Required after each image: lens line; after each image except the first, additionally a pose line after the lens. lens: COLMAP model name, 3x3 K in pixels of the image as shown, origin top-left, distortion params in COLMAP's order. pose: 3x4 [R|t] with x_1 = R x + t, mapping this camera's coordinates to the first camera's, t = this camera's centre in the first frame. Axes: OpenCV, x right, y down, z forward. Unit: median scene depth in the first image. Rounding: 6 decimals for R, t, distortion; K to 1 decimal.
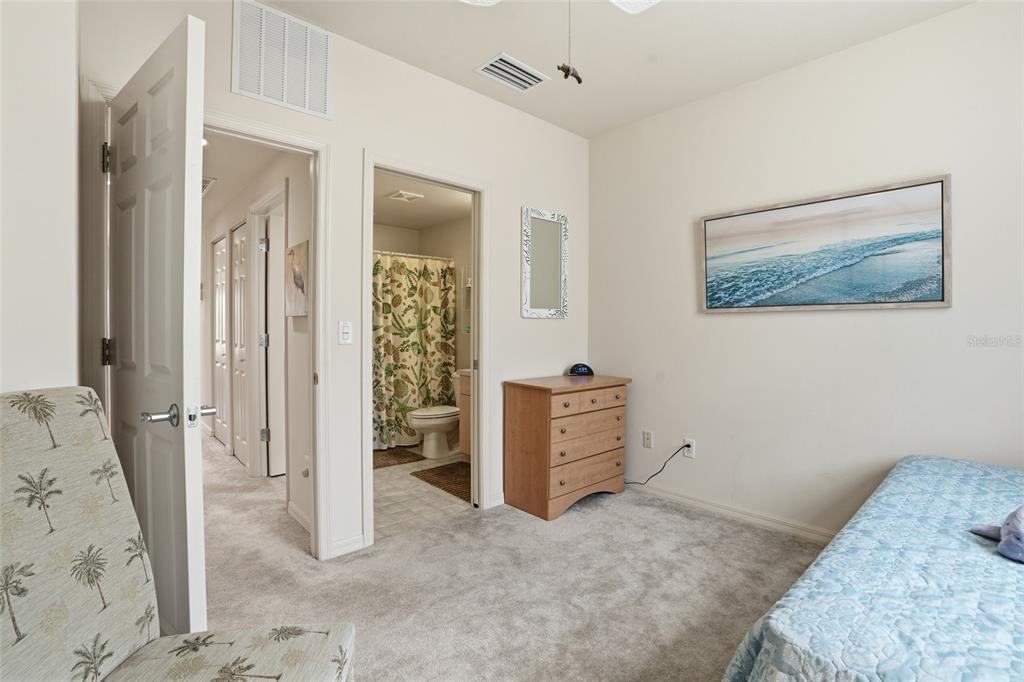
lens RADIAL K [[476.7, 0, 515.8], [0, 476.7, 336.2], [0, 0, 1]] dist [-0.062553, 0.020149]
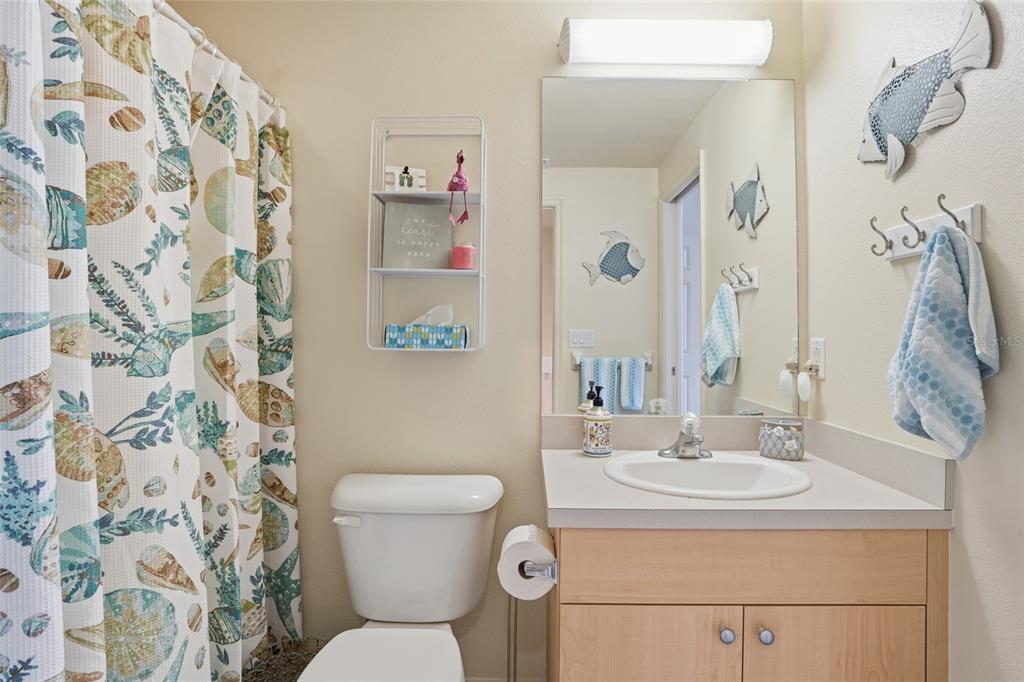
lens RADIAL K [[519.3, 0, 514.2], [0, 519.3, 325.3], [0, 0, 1]] dist [-0.069355, 0.031052]
pose [[0.688595, 0.013829, 0.725015, -0.282886], [0.007068, 0.999643, -0.025781, -0.012294], [-0.725112, 0.022878, 0.688251, 0.728314]]
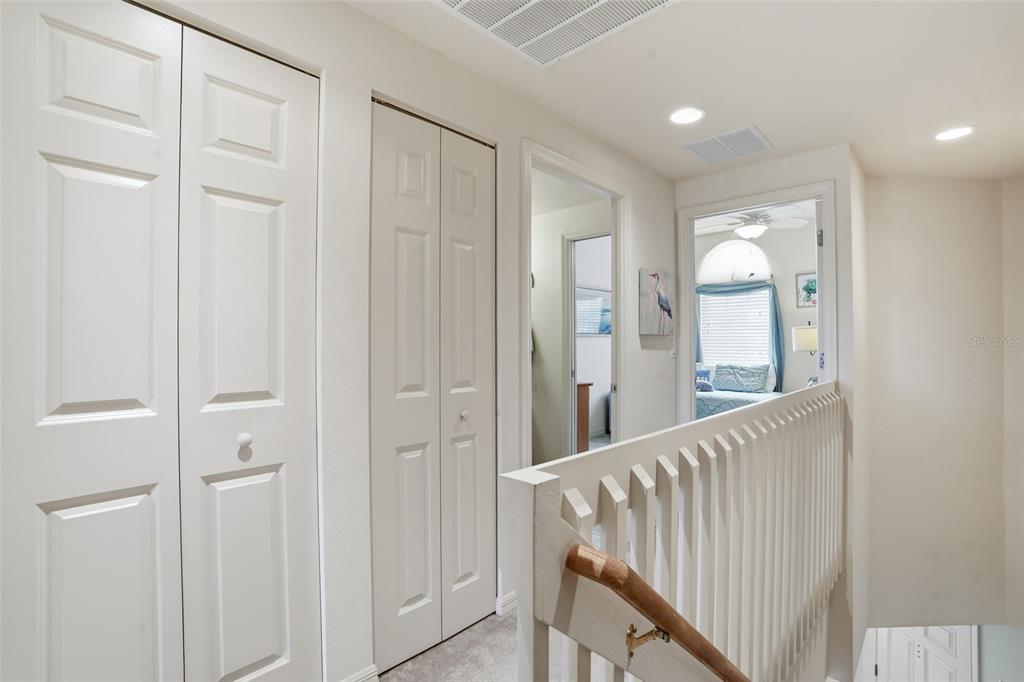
lens RADIAL K [[476.7, 0, 515.8], [0, 476.7, 336.2], [0, 0, 1]] dist [-0.062553, 0.020149]
pose [[-0.068821, 0.008569, 0.997592, -0.891504], [0.019478, 0.999784, -0.007244, -0.023768], [-0.997439, 0.018932, -0.068973, 0.819165]]
